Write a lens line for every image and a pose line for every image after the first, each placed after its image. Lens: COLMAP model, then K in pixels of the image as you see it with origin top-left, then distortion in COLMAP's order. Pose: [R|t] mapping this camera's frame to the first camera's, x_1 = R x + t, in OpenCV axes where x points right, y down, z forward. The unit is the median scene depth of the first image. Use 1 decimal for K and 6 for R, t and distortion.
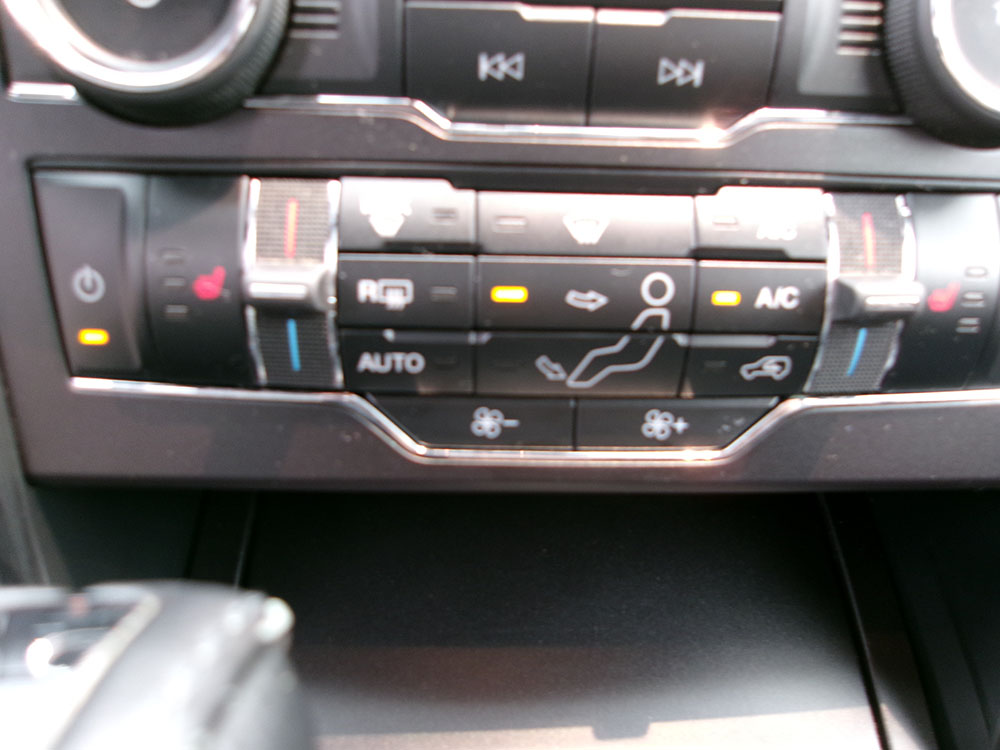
lens RADIAL K [[772.6, 0, 508.1], [0, 772.6, 373.7], [0, 0, 1]] dist [0.000509, 0.010844]
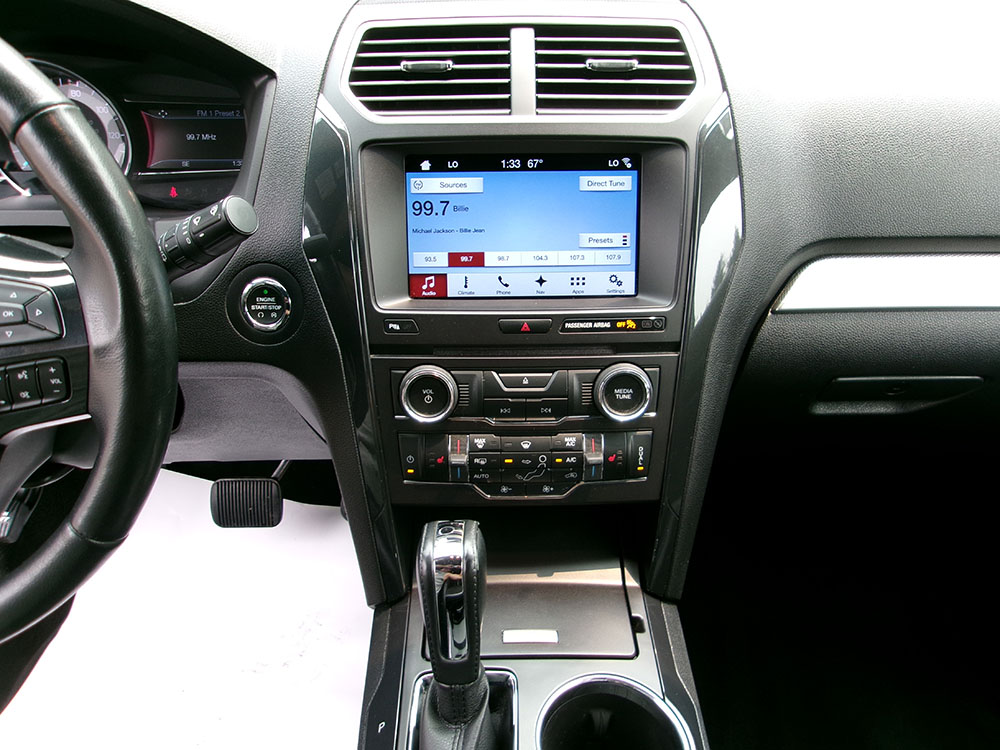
lens RADIAL K [[772.6, 0, 508.1], [0, 772.6, 373.7], [0, 0, 1]] dist [0.000509, 0.010844]
pose [[0.998645, -0.023154, -0.046598, 0.209612], [0.021928, 0.999404, -0.026648, -0.467891], [0.047187, 0.025590, 0.998558, -3.296538]]
